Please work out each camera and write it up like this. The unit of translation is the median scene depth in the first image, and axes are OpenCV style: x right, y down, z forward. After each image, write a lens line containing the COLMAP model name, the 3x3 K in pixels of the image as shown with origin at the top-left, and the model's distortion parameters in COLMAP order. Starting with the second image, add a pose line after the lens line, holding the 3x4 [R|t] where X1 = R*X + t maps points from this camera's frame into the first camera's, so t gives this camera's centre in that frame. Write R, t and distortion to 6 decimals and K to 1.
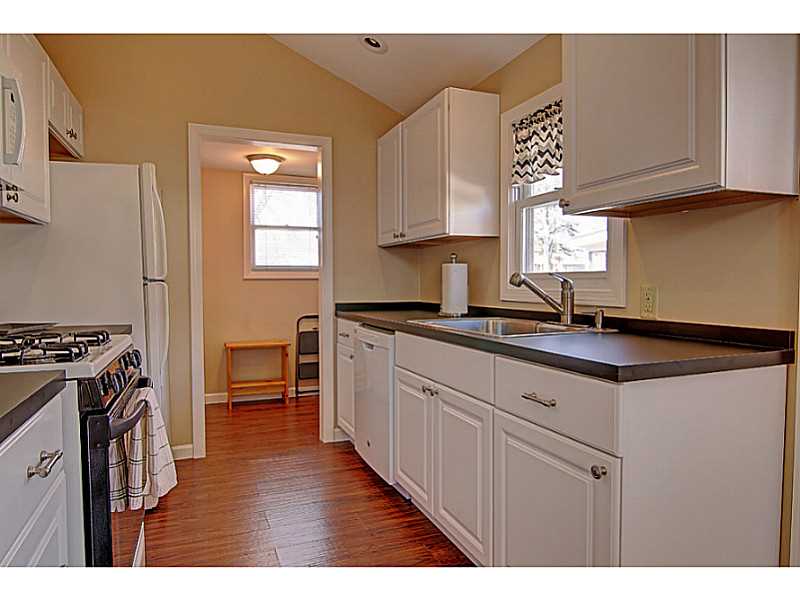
lens RADIAL K [[516.5, 0, 400.0], [0, 516.5, 300.0], [0, 0, 1]] dist [-0.000900, -0.000229]
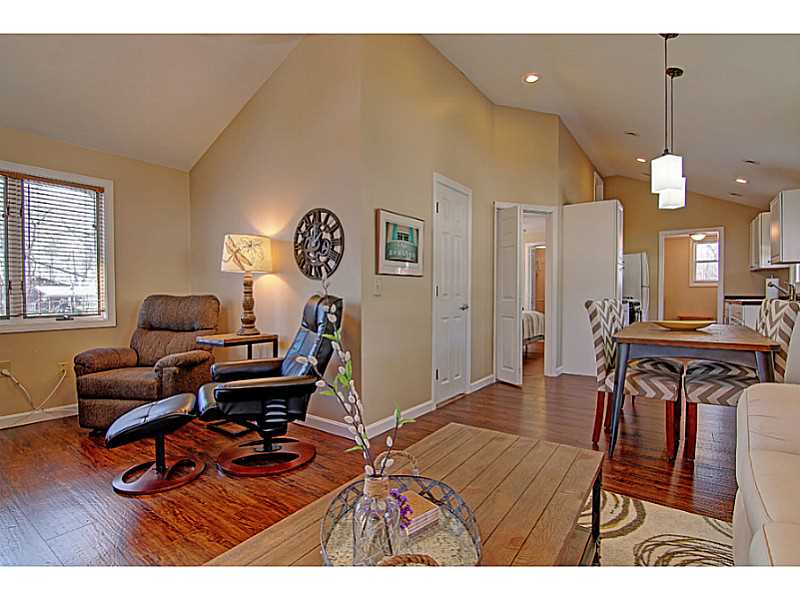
lens RADIAL K [[406.1, 0, 400.0], [0, 406.1, 300.0], [0, 0, 1]] dist [-0.008066, -0.010293]
pose [[0.541041, 0.015647, -0.840851, 0.613822], [-0.029193, 0.999574, -0.000184, 0.066517], [0.840489, 0.024647, 0.541267, -1.234903]]
